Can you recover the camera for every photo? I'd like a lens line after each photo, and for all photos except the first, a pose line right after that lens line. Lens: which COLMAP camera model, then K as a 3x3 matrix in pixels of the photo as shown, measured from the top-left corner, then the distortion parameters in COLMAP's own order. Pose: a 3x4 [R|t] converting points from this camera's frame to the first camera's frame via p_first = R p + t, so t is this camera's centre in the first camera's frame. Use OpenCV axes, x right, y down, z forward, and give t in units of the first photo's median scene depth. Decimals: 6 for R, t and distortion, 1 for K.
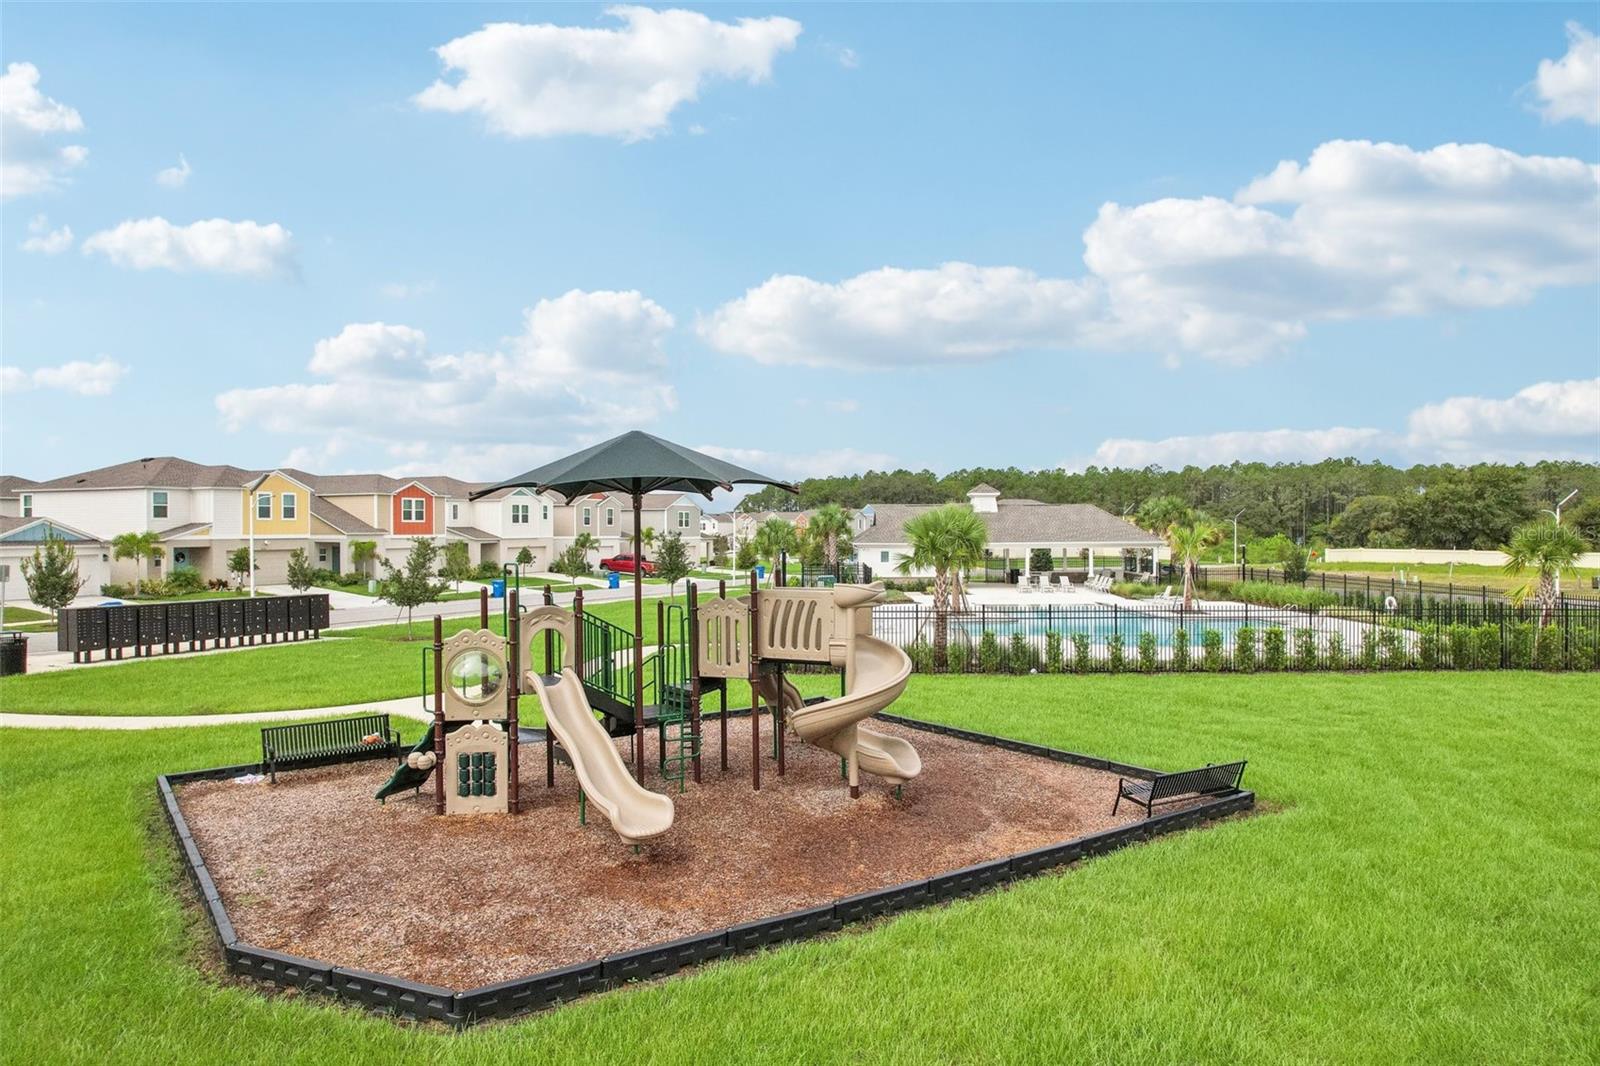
lens RADIAL K [[1039.2, 0, 806.3], [0, 1039.2, 528.6], [0, 0, 1]] dist [-0.079848, 0.073251]
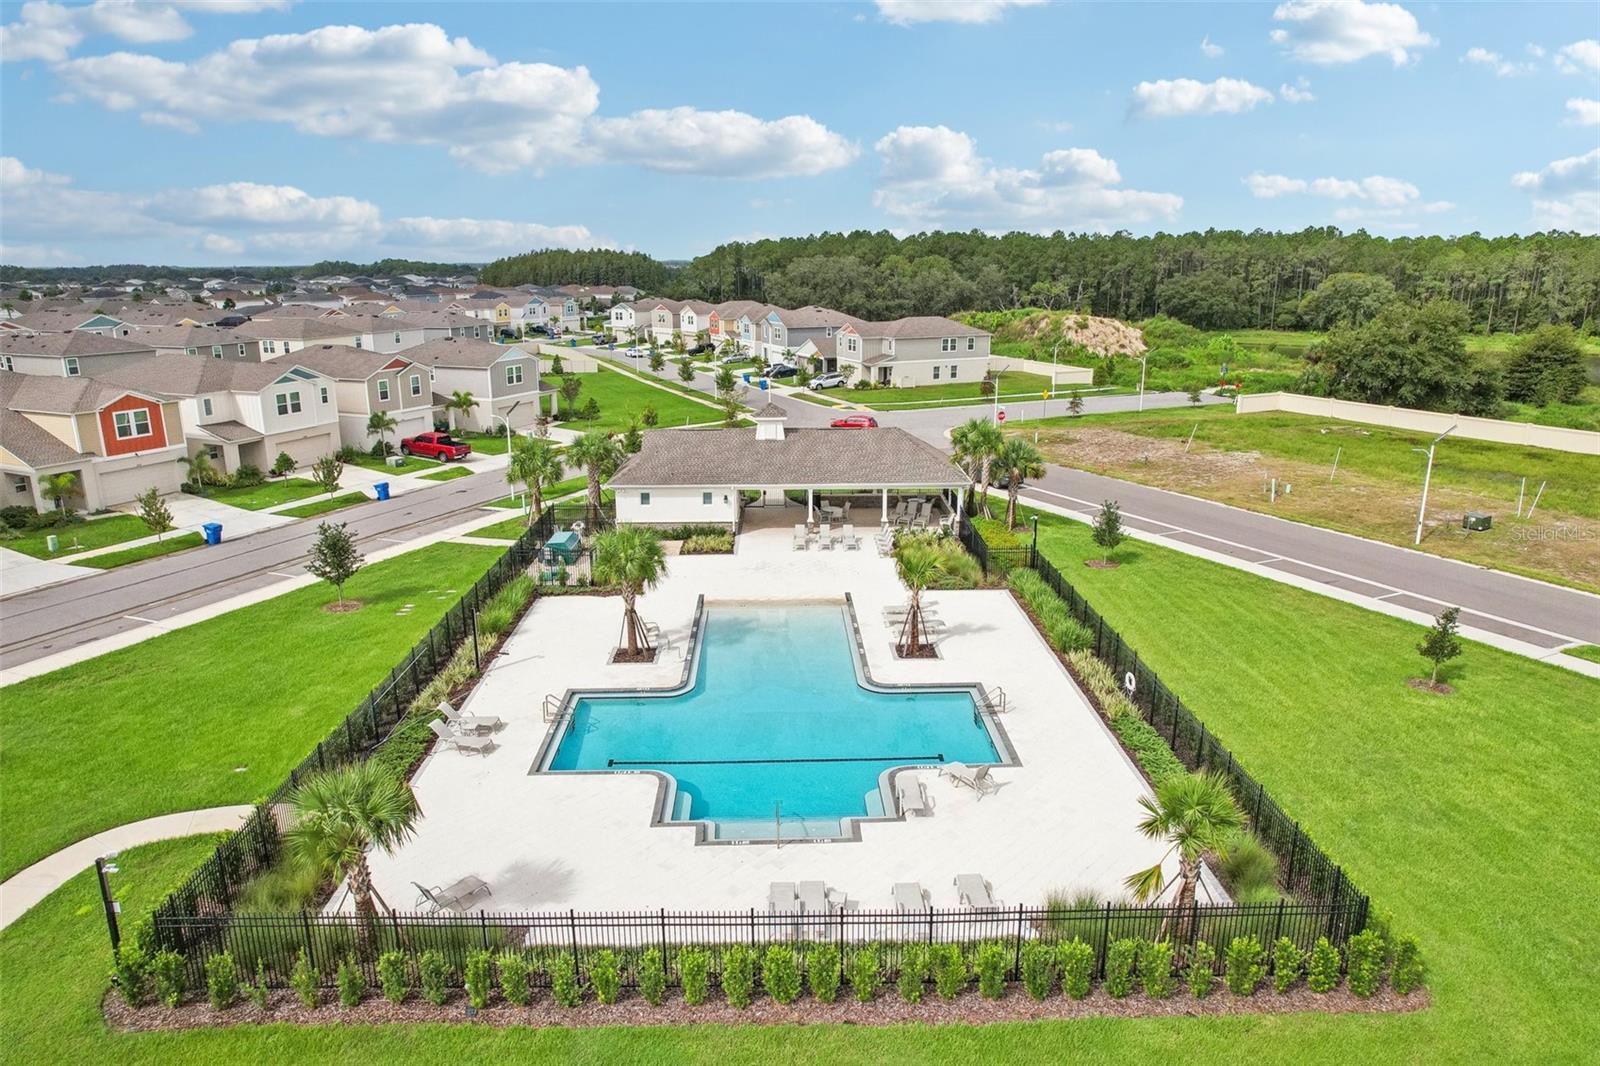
lens RADIAL K [[1039.2, 0, 806.3], [0, 1039.2, 528.6], [0, 0, 1]] dist [-0.079848, 0.073251]
pose [[0.999969, -0.001872, 0.007639, 0.118513], [-0.000102, 0.968073, 0.250667, -0.096528], [-0.007864, -0.250660, 0.968043, 0.090879]]
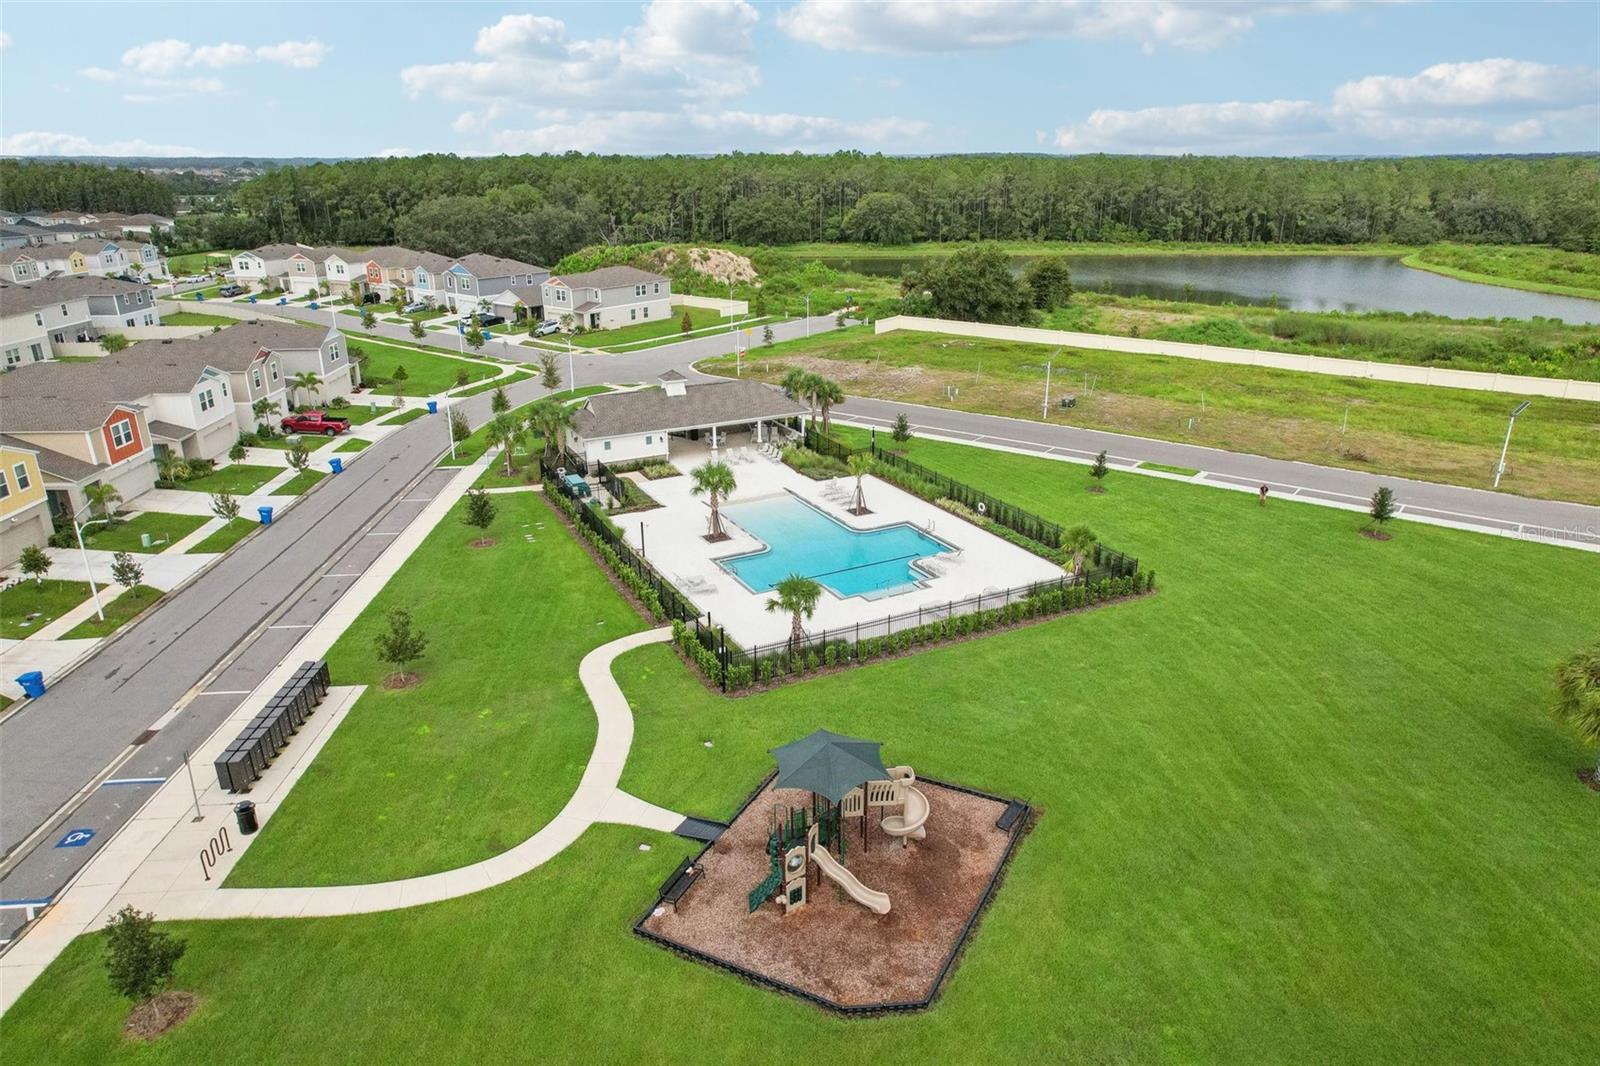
lens RADIAL K [[1031.7, 0, 800.0], [0, 1031.7, 533.0], [0, 0, 1]] dist [-0.039638, 0.065925]
pose [[0.895284, -0.155602, 0.417438, -0.146046], [0.002491, 0.938753, 0.344583, -0.175079], [-0.445489, -0.307460, 0.840838, -0.102019]]
